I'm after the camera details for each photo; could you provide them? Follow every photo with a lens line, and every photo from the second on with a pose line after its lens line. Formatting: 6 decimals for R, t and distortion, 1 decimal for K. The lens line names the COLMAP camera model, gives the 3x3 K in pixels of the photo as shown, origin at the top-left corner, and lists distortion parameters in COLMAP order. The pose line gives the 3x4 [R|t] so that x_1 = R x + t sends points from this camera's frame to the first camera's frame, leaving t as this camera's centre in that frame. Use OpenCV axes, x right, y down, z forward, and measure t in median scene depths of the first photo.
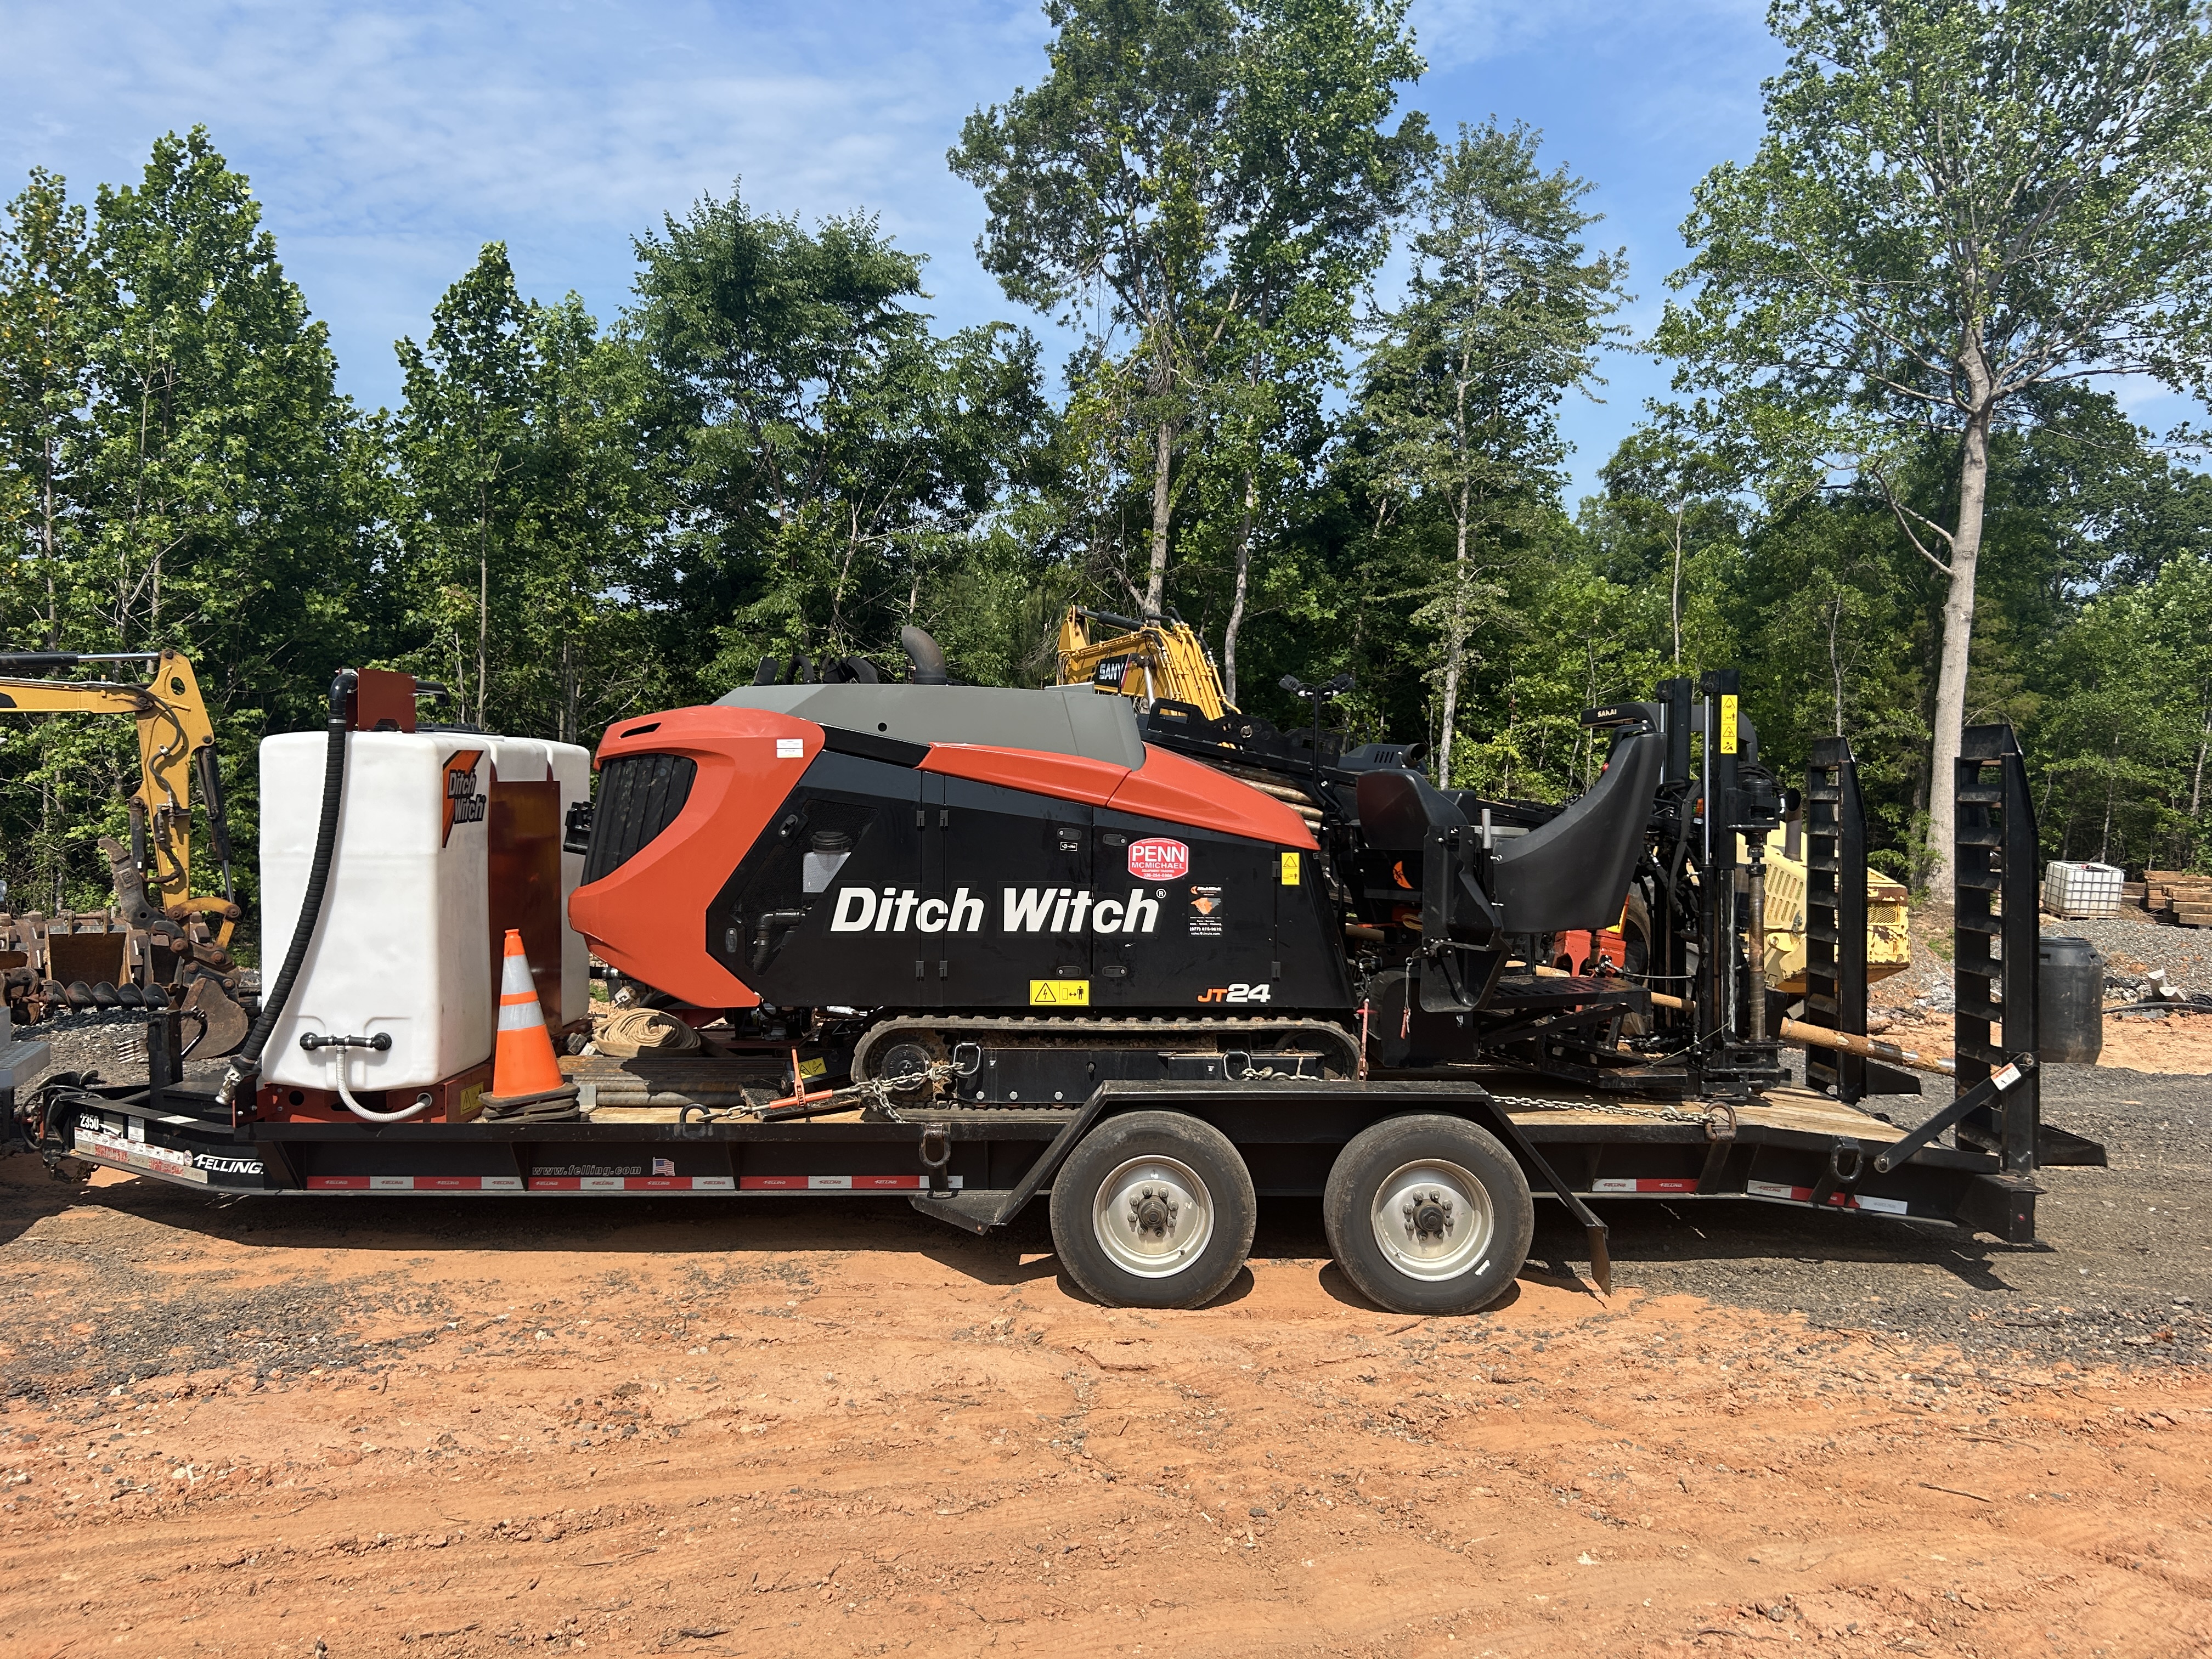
lens RADIAL K [[1655.7, 0, 1106.0], [0, 1655.7, 829.5], [0, 0, 1]] dist [0.078535, -0.093683]
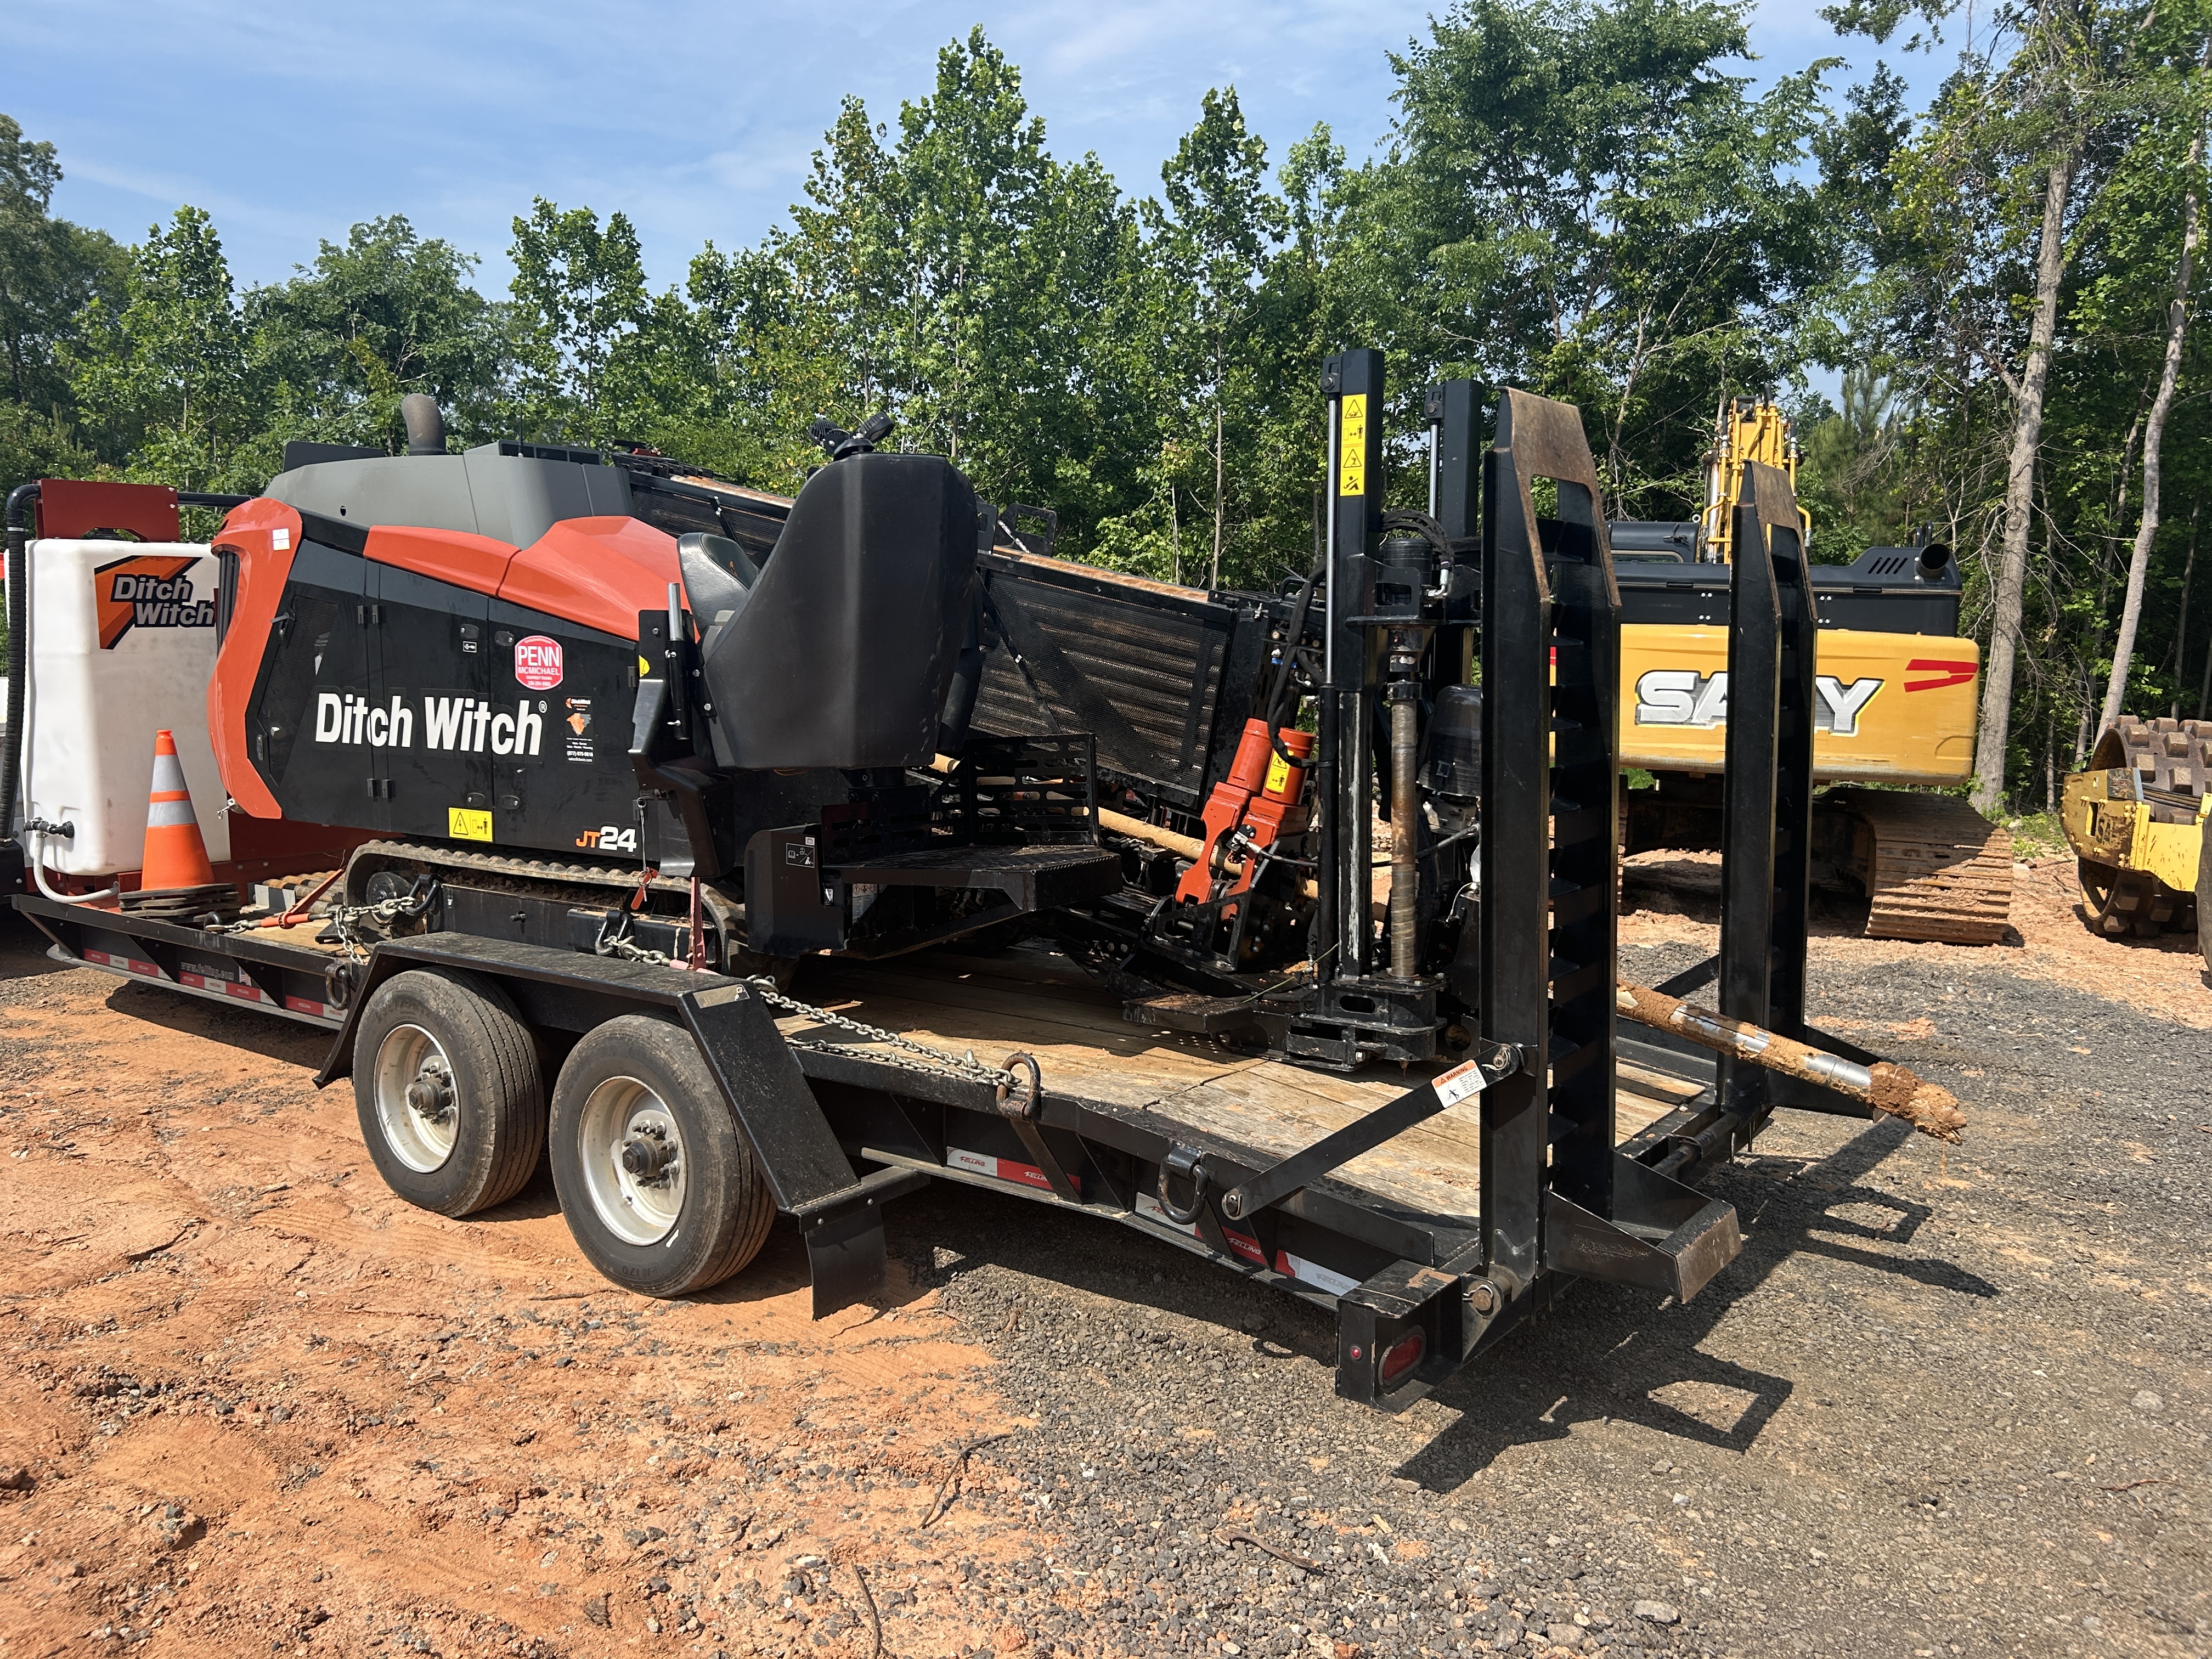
lens RADIAL K [[1632.6, 0, 1107.1], [0, 1632.6, 860.0], [0, 0, 1]] dist [0.057572, -0.083220]
pose [[0.808549, 0.071026, -0.584126, 0.714136], [-0.011307, 0.994381, 0.105258, 0.025896], [0.588320, -0.078501, 0.804809, 0.522316]]
